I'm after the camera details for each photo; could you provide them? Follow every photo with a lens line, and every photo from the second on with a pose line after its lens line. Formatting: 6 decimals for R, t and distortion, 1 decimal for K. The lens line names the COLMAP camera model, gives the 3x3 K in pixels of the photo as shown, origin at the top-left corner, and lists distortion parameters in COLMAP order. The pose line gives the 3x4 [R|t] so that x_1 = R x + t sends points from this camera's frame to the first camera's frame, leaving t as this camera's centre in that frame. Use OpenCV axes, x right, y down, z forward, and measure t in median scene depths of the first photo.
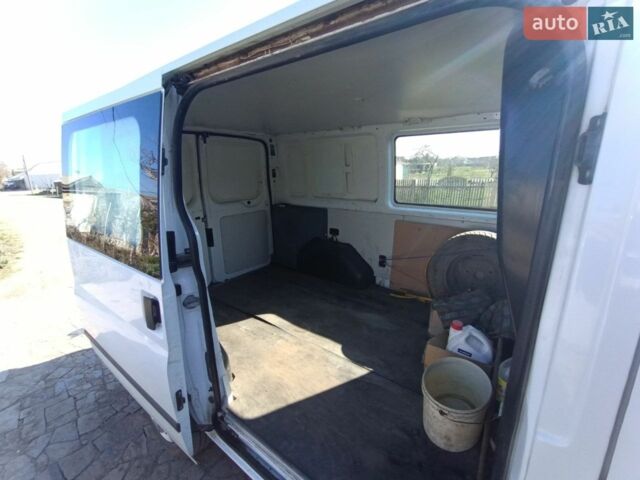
lens RADIAL K [[286.7, 0, 318.6], [0, 286.7, 242.4], [0, 0, 1]] dist [-0.016848, 0.012039]
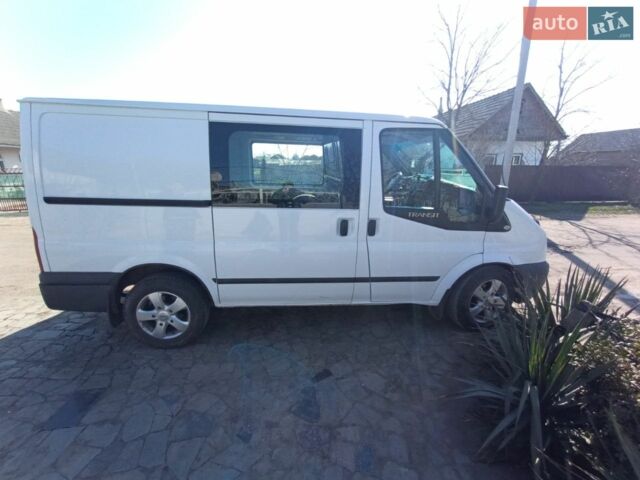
lens RADIAL K [[286.7, 0, 318.6], [0, 286.7, 242.4], [0, 0, 1]] dist [-0.016848, 0.012039]
pose [[0.715660, -0.145641, 0.683096, -0.623760], [0.140711, 0.988029, 0.063236, 0.145625], [-0.684129, 0.050863, 0.727586, -0.421826]]
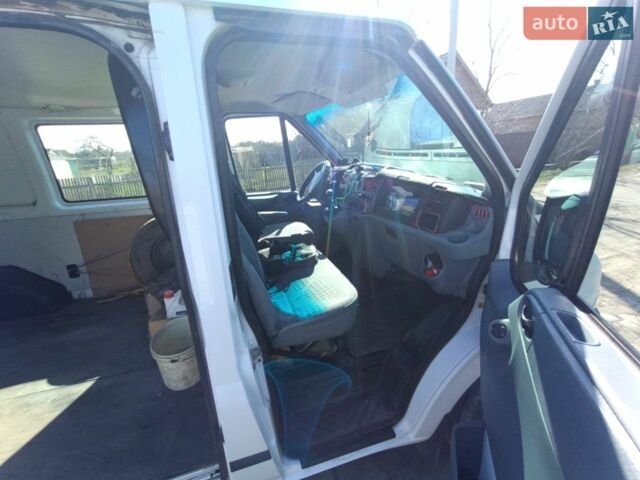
lens RADIAL K [[286.7, 0, 318.6], [0, 286.7, 242.4], [0, 0, 1]] dist [-0.016848, 0.012039]
pose [[0.558612, -0.265404, 0.785820, -0.018330], [0.246364, 0.957757, 0.148343, 0.041273], [-0.791996, 0.110731, 0.600400, -0.124936]]
